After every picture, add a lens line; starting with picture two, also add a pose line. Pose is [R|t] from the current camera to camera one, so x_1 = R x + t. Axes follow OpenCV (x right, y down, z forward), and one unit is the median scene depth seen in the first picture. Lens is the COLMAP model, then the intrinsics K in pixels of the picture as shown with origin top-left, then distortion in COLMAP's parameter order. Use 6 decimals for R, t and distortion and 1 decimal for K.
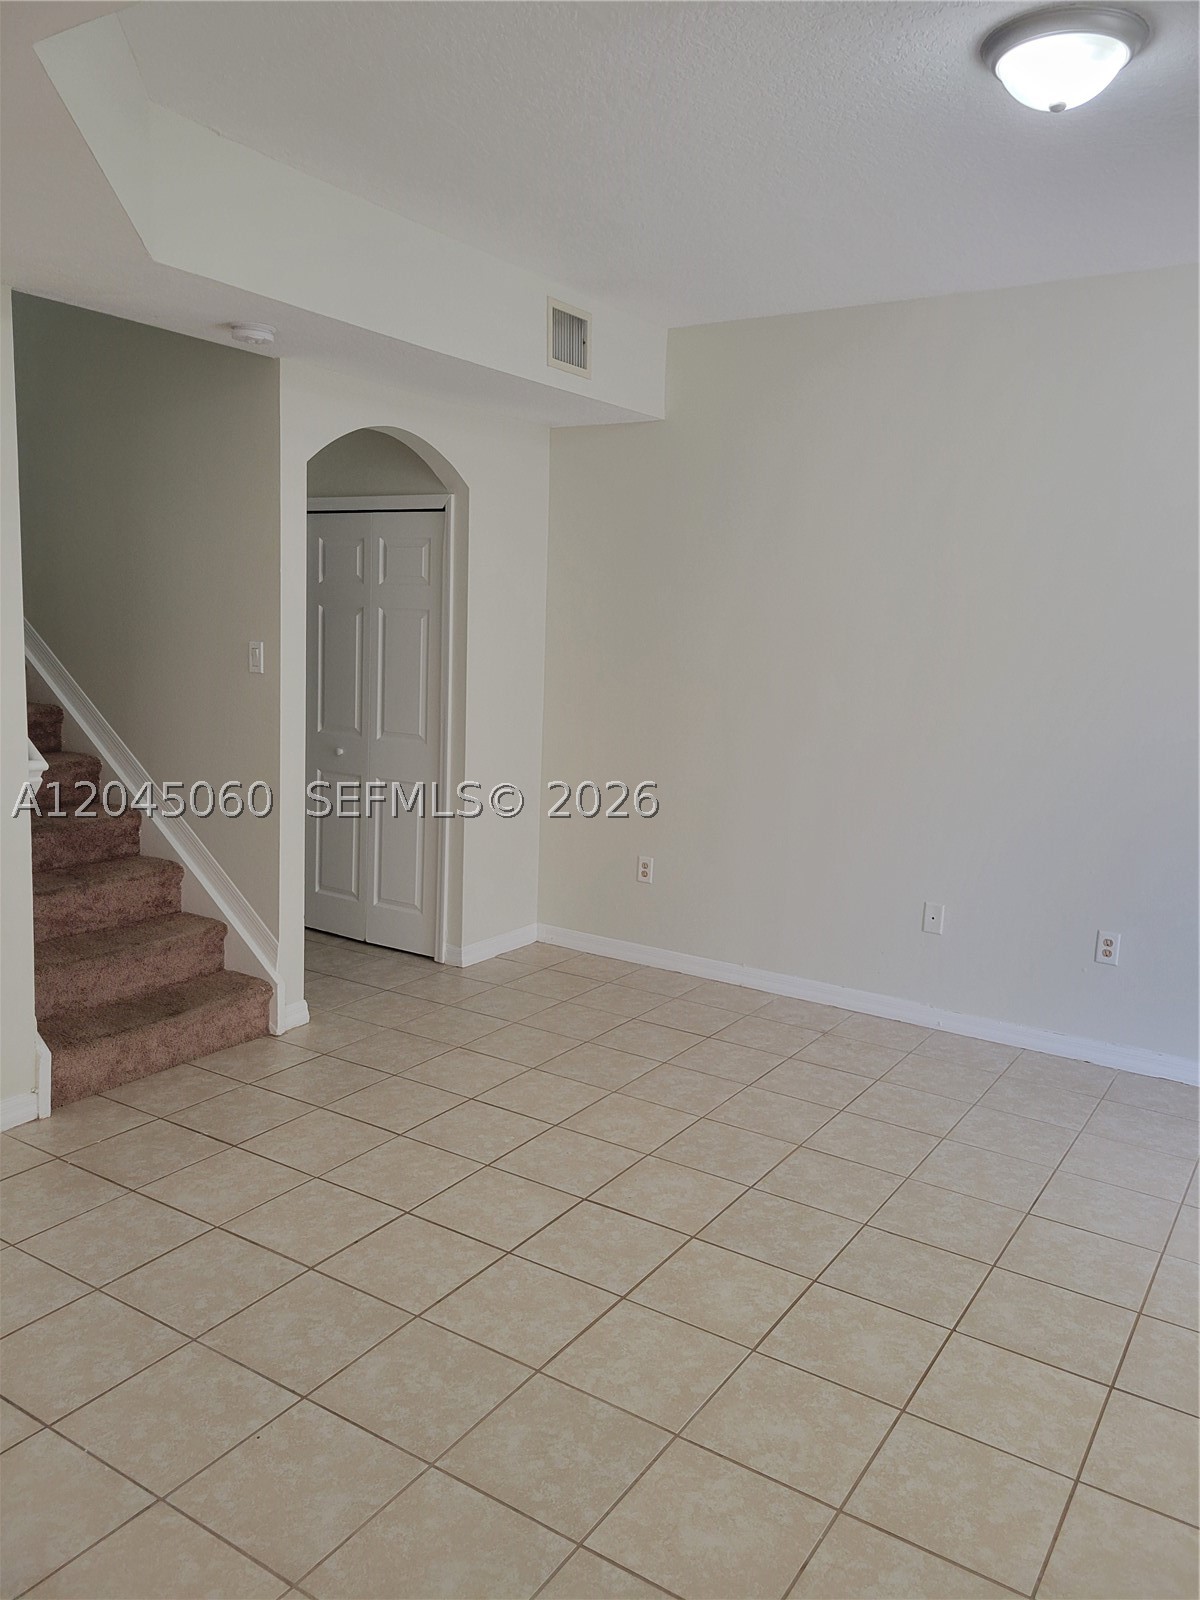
lens RADIAL K [[1204.5, 0, 606.8], [0, 1204.5, 799.9], [0, 0, 1]] dist [0.029647, 0.001830]
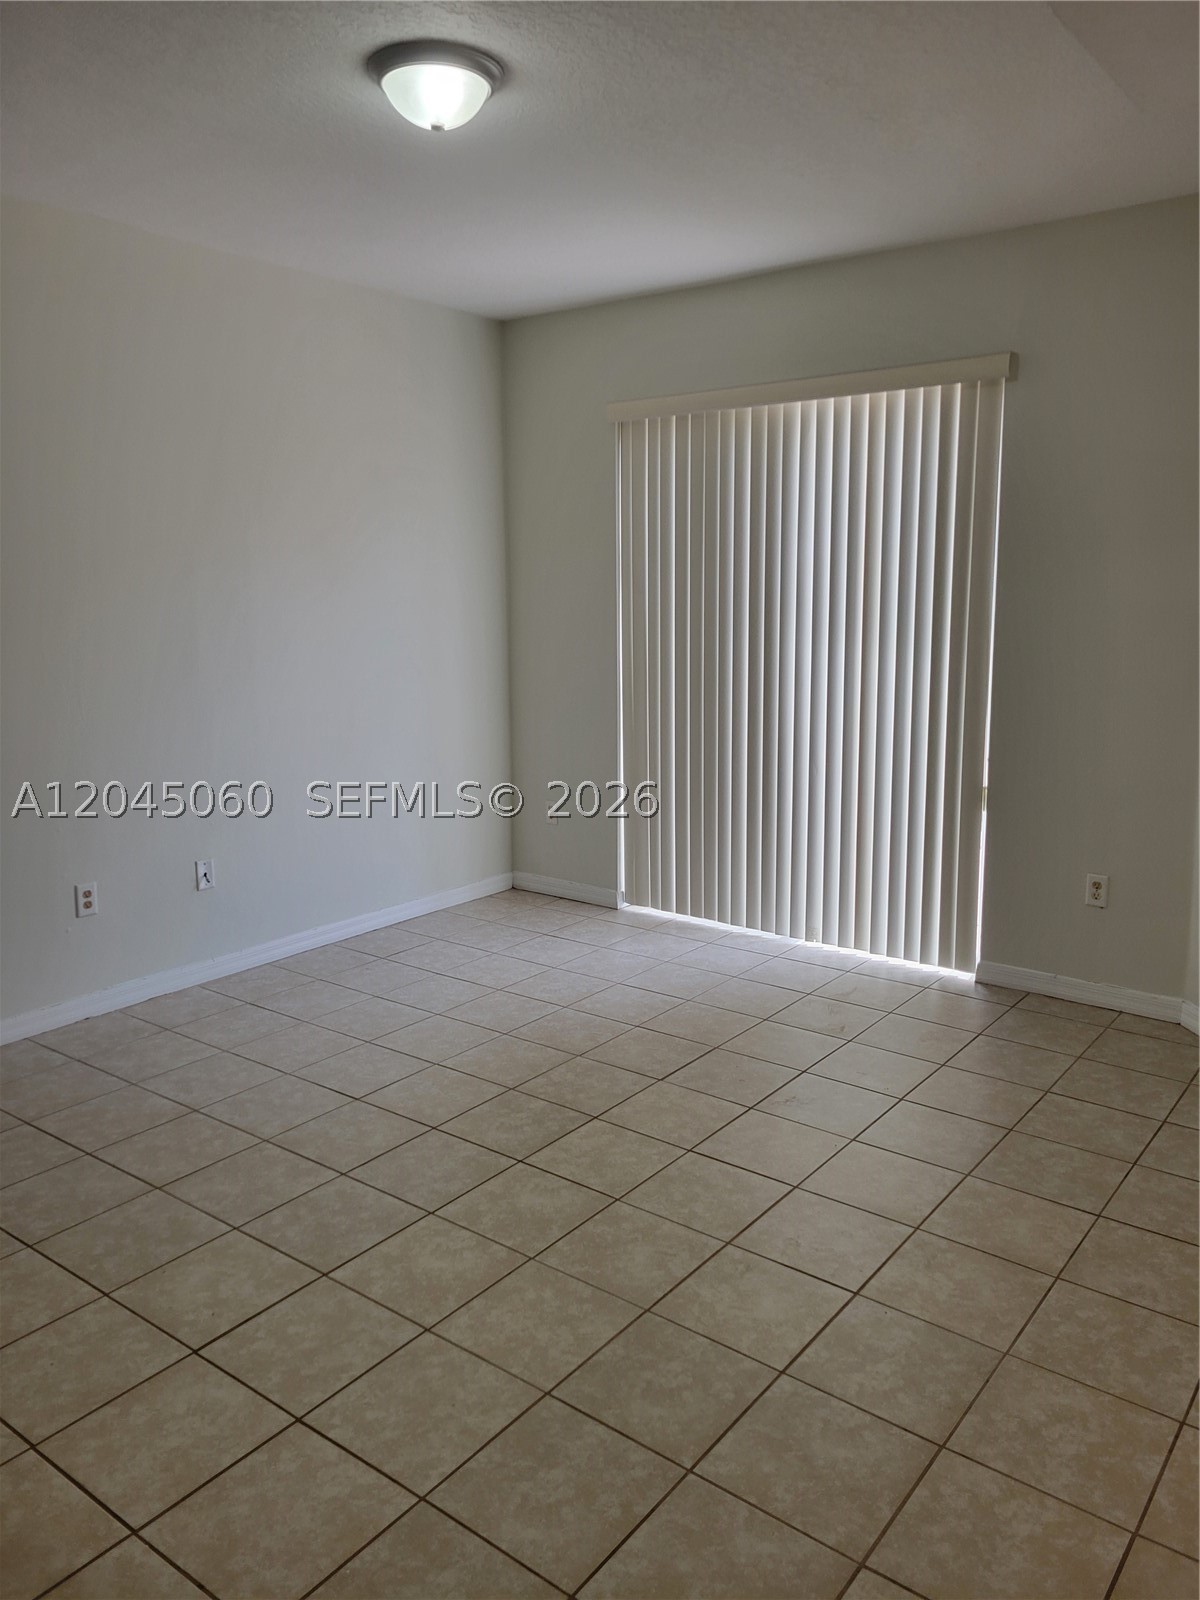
lens RADIAL K [[1204.5, 0, 607.9], [0, 1204.5, 799.3], [0, 0, 1]] dist [0.029647, 0.001830]
pose [[0.078625, -0.220509, 0.972211, -0.690832], [0.165077, 0.964646, 0.205443, -0.125464], [-0.983142, 0.144337, 0.112246, 0.626281]]
